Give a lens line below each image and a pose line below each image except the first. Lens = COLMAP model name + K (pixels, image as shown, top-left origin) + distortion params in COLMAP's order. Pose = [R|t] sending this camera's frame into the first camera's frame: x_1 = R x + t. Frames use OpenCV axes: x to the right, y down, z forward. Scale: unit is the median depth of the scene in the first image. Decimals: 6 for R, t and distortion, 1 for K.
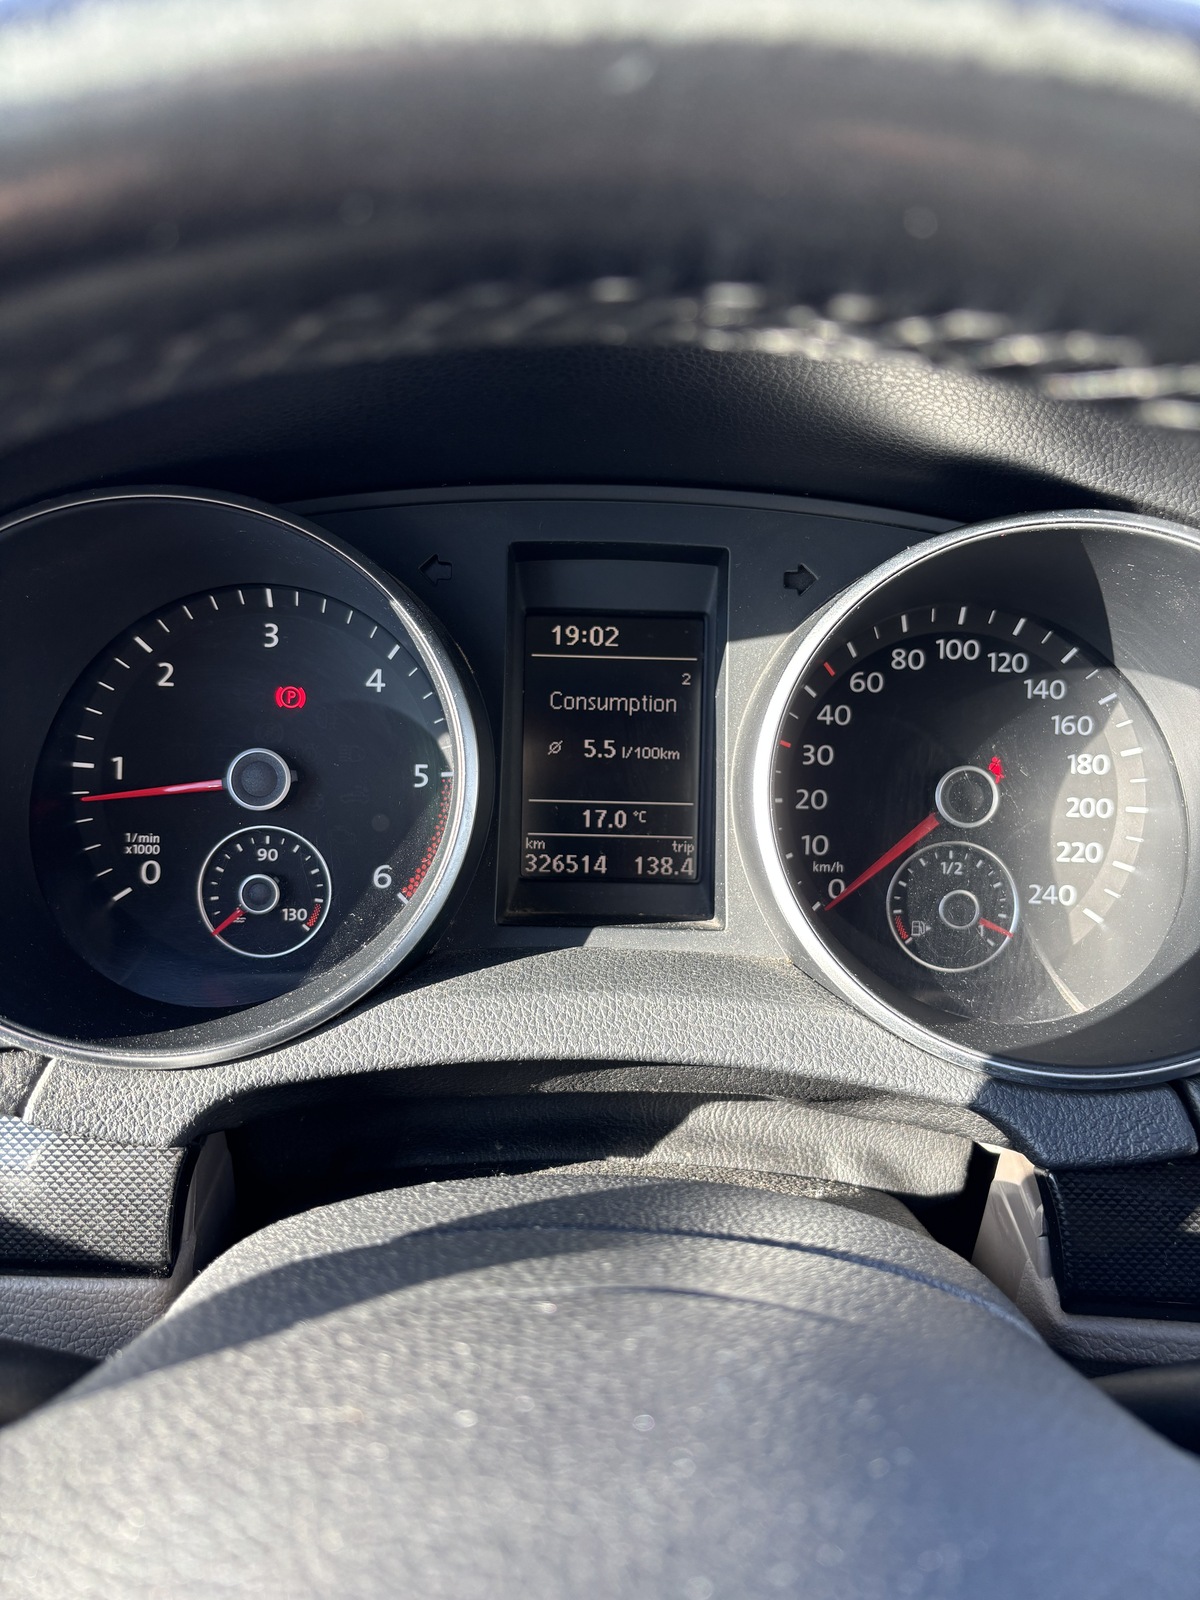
lens RADIAL K [[1253.0, 0, 600.0], [0, 1253.0, 800.0], [0, 0, 1]] dist [0.023138, -0.001355]
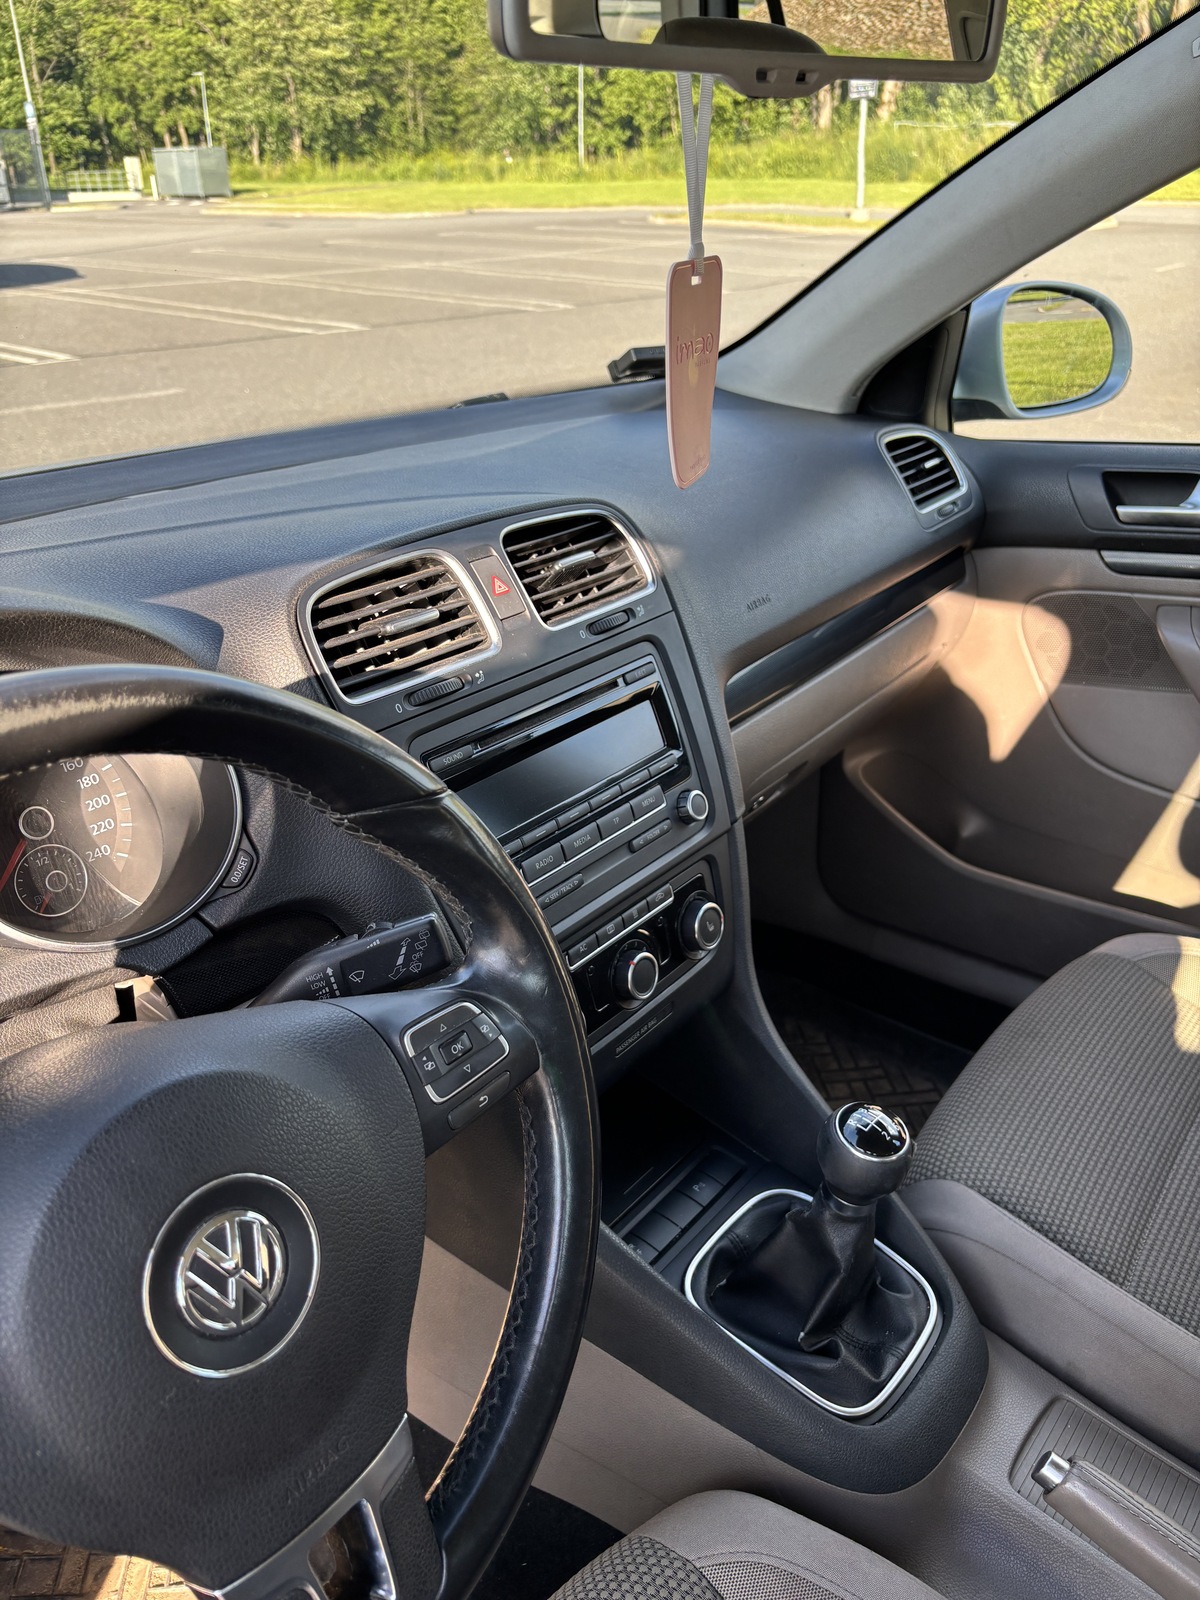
lens RADIAL K [[1253.0, 0, 600.0], [0, 1253.0, 800.0], [0, 0, 1]] dist [0.023138, -0.001355]
pose [[0.636901, -0.360344, 0.681549, -0.500749], [0.303040, 0.929898, 0.208462, -0.199967], [-0.708890, 0.073767, 0.701451, -1.028004]]
